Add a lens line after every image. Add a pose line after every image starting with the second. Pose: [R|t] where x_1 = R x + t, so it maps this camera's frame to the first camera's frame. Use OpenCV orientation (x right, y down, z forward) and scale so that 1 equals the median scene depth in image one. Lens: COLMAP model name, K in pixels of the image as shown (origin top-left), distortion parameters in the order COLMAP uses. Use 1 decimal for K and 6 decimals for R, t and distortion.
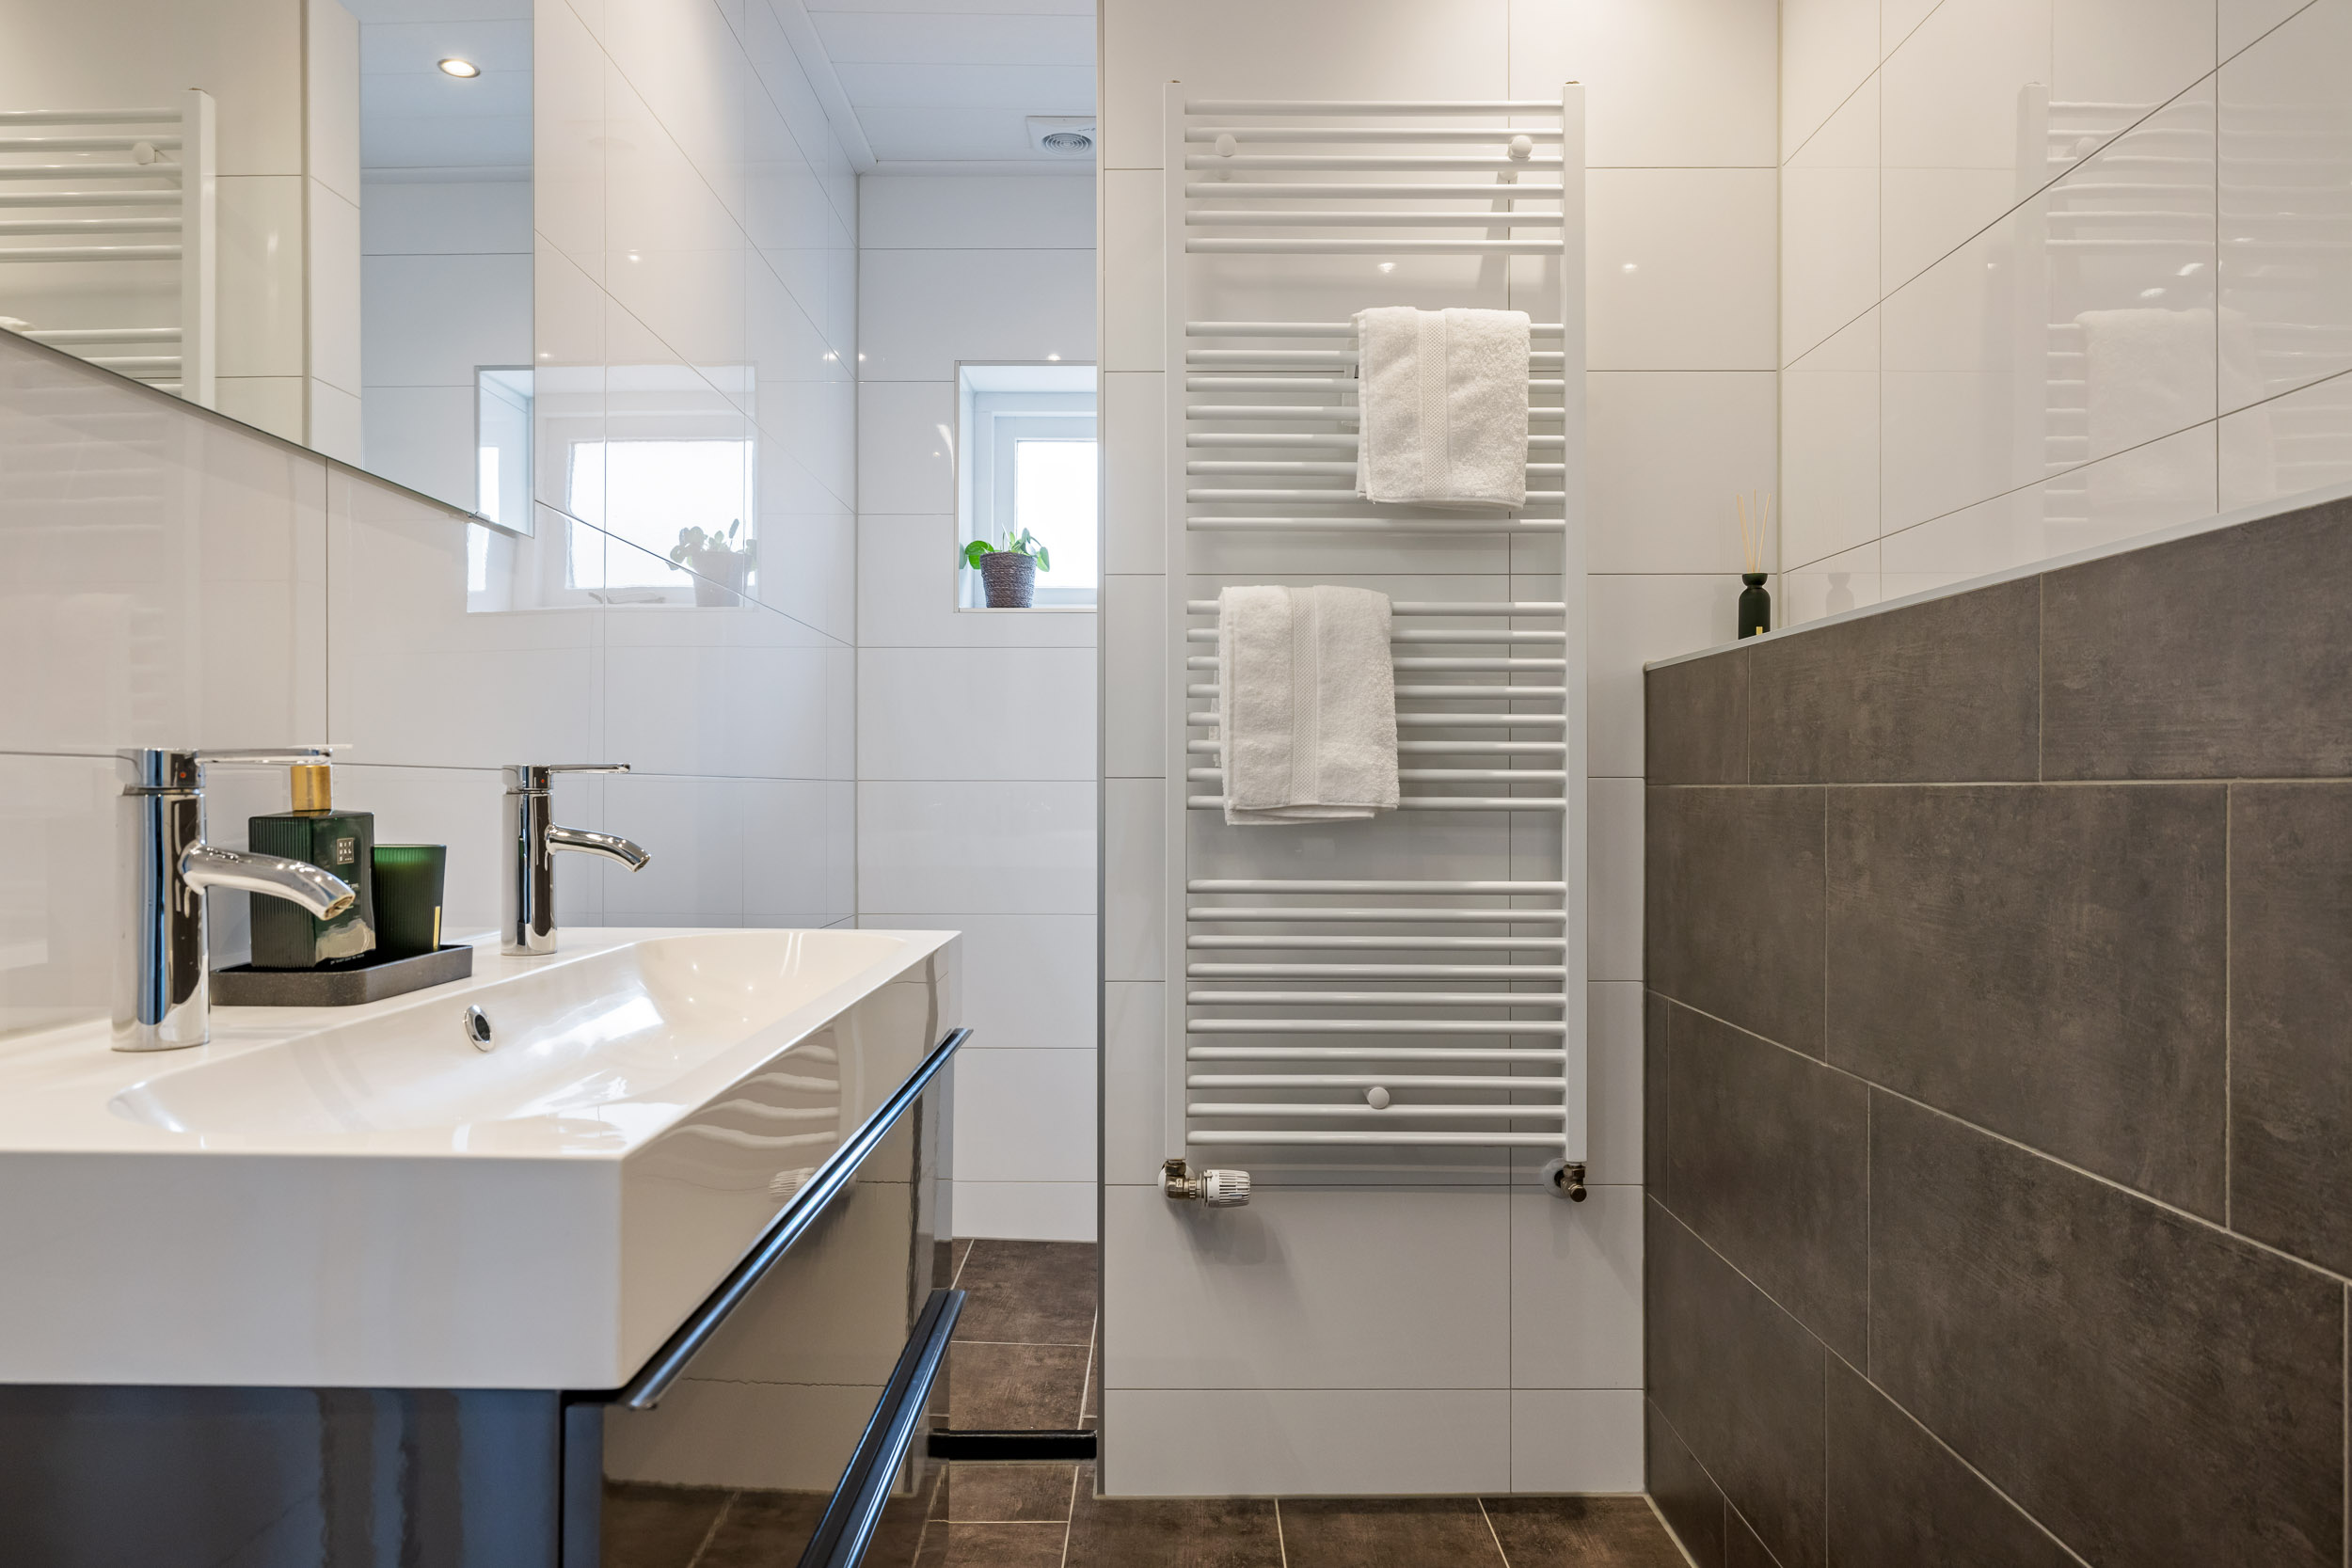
lens RADIAL K [[1499.3, 0, 1175.5], [0, 1499.3, 784.8], [0, 0, 1]] dist [-0.006569, -0.003328]
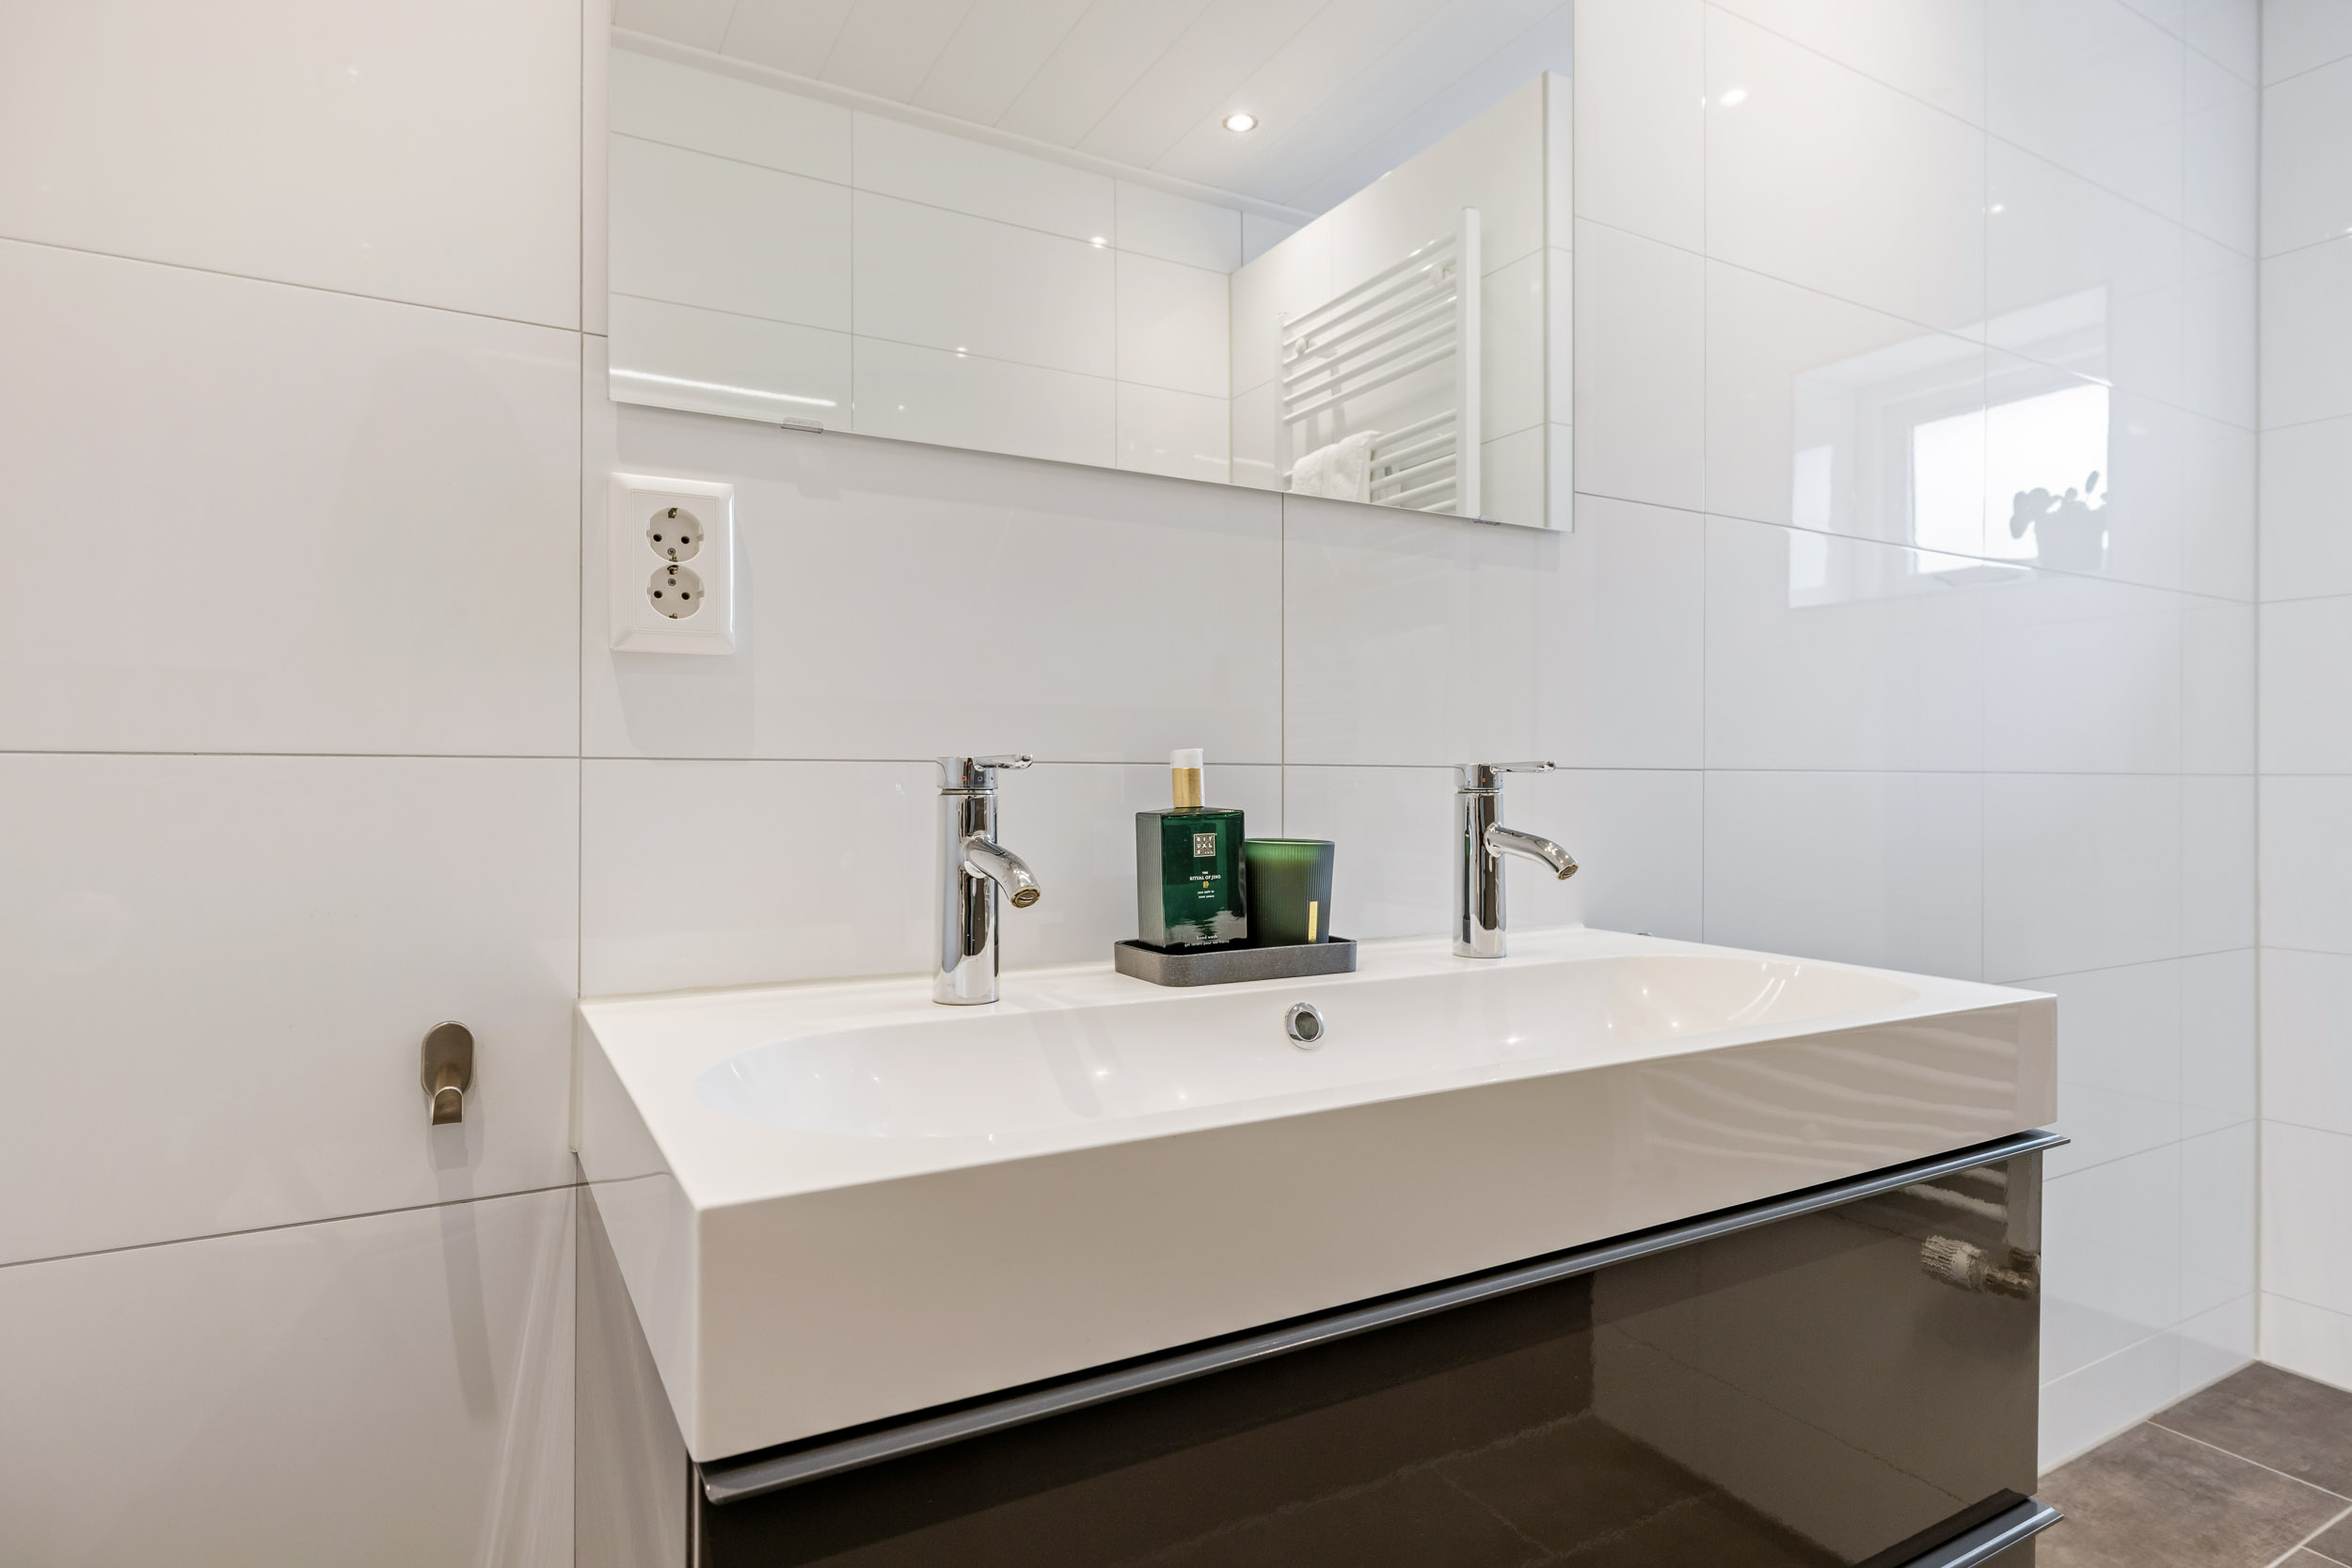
lens RADIAL K [[1257.0, 0, 1174.8], [0, 1257.0, 777.7], [0, 0, 1]] dist [0.014407, -0.000772]
pose [[0.506881, 0.008732, -0.861972, 0.184537], [-0.000051, 0.999949, 0.010099, -0.012236], [0.862016, -0.005075, 0.506856, 0.394127]]
